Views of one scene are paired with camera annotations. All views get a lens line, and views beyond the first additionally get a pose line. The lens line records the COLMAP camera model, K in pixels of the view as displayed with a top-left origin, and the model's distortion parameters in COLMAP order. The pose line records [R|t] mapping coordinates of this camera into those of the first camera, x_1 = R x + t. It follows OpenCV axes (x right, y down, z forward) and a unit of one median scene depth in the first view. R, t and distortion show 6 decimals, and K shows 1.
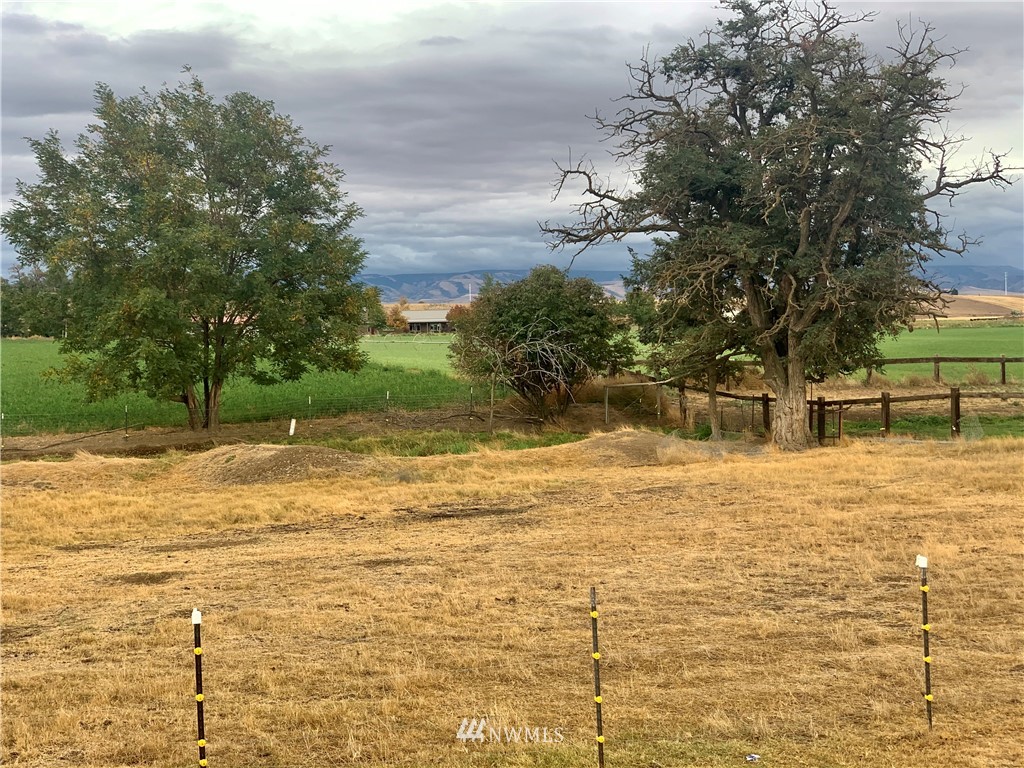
lens RADIAL K [[1599.6, 0, 525.5], [0, 1599.6, 406.0], [0, 0, 1]] dist [0.061241, 0.000000]
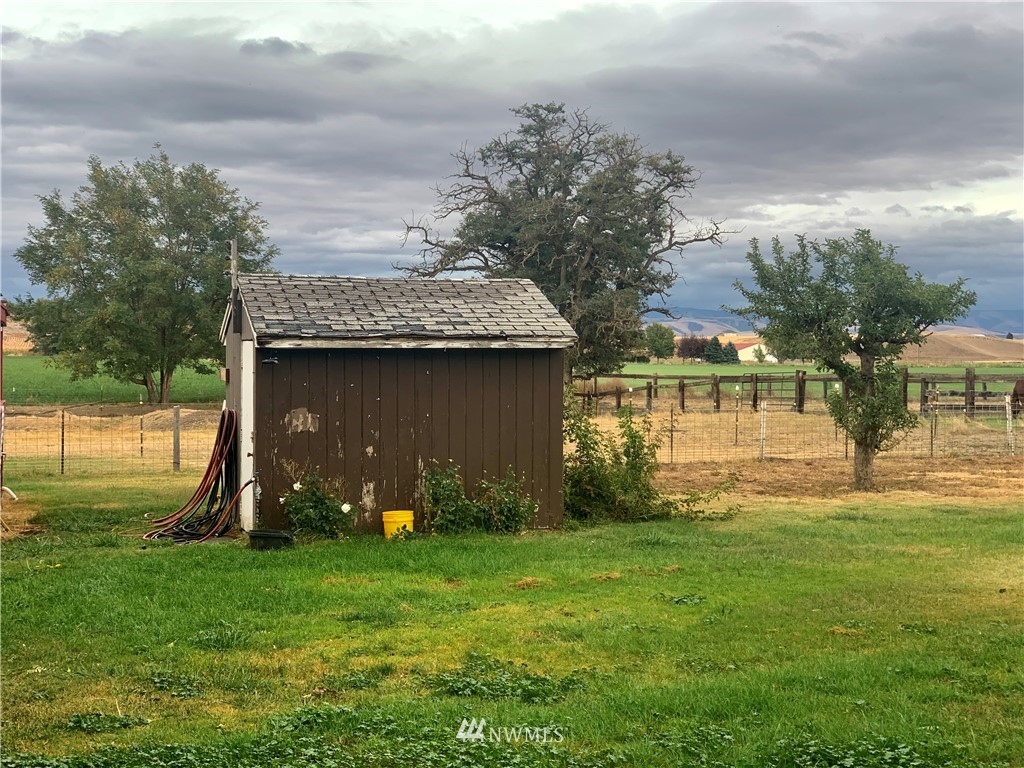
lens RADIAL K [[1599.6, 0, 522.5], [0, 1599.6, 389.3], [0, 0, 1]] dist [0.061241, 0.000000]
pose [[0.999016, 0.025468, -0.036319, 0.180605], [-0.026582, 0.999180, -0.030544, 0.038580], [0.035512, 0.031479, 0.998873, -0.414000]]
